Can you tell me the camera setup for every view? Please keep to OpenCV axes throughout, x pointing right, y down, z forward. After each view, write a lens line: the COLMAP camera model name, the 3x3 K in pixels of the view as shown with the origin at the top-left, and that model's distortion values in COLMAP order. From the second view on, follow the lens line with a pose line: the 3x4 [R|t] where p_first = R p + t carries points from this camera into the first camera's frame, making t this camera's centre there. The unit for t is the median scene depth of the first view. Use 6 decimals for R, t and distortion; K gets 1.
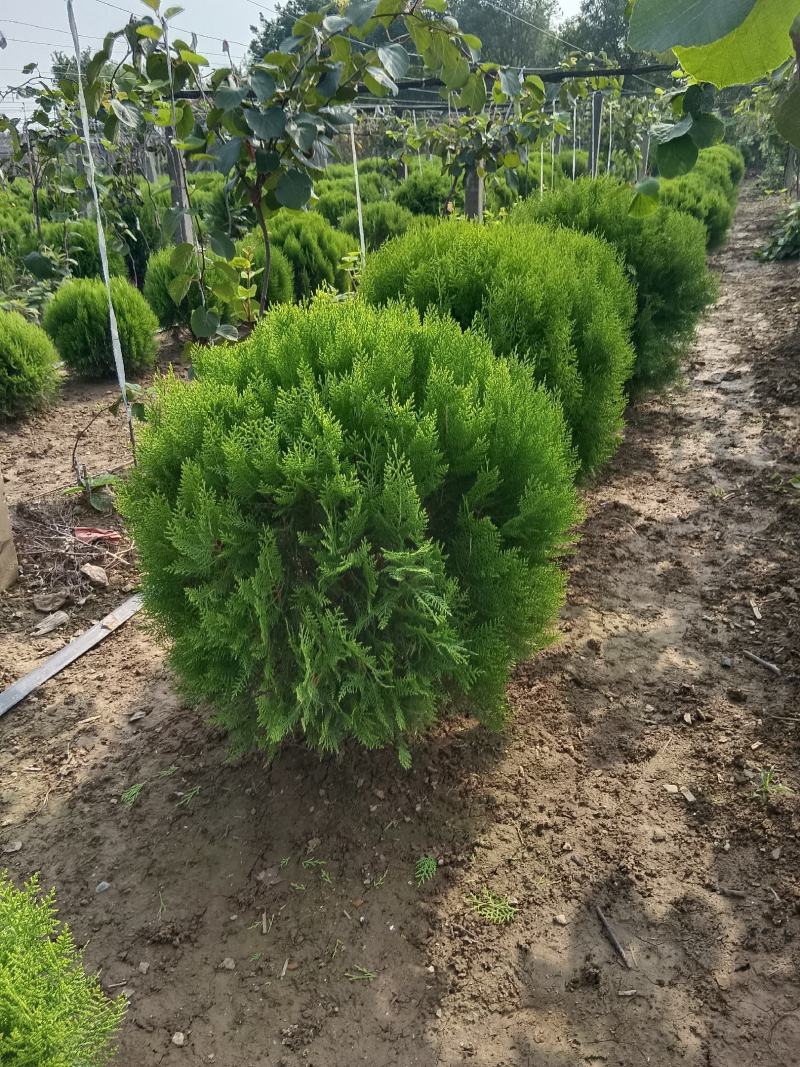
lens RADIAL K [[832.9, 0, 400.0], [0, 832.9, 533.5], [0, 0, 1]] dist [0.125099, -0.208355]
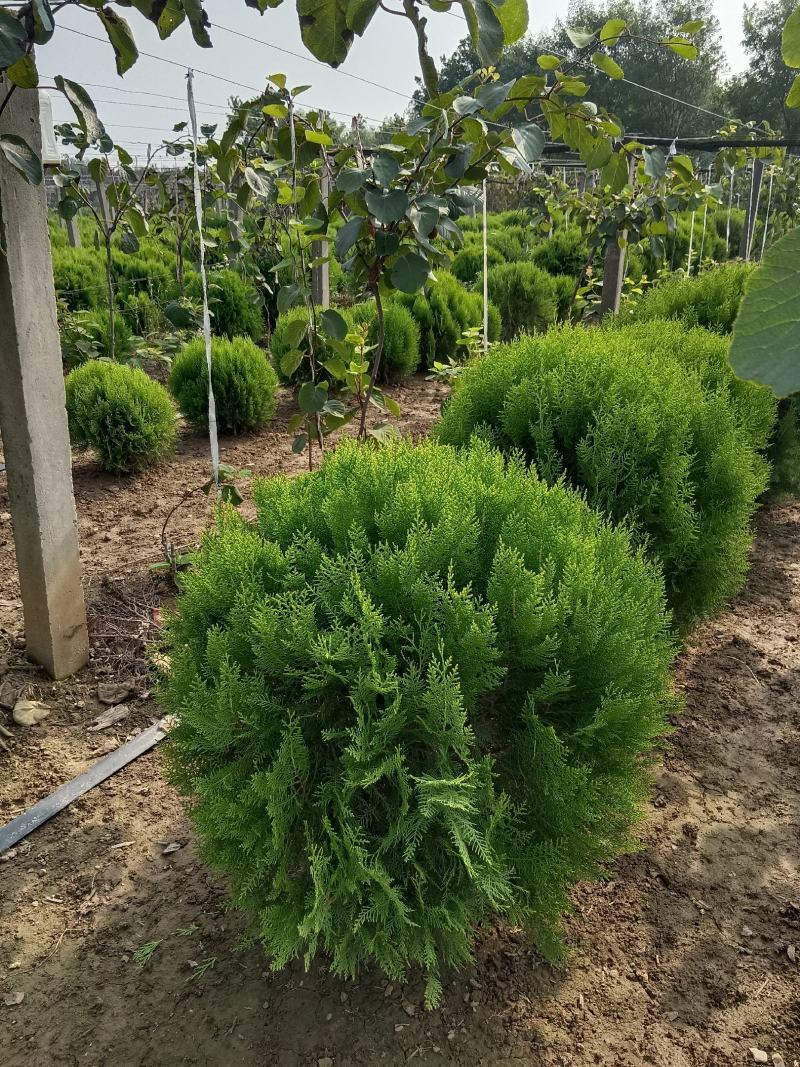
lens RADIAL K [[841.0, 0, 398.4], [0, 841.0, 546.5], [0, 0, 1]] dist [0.116291, -0.207366]
pose [[0.986320, 0.086449, -0.140353, 0.035823], [-0.091708, 0.995290, -0.031435, -0.101326], [0.136975, 0.043876, 0.989602, 0.086841]]
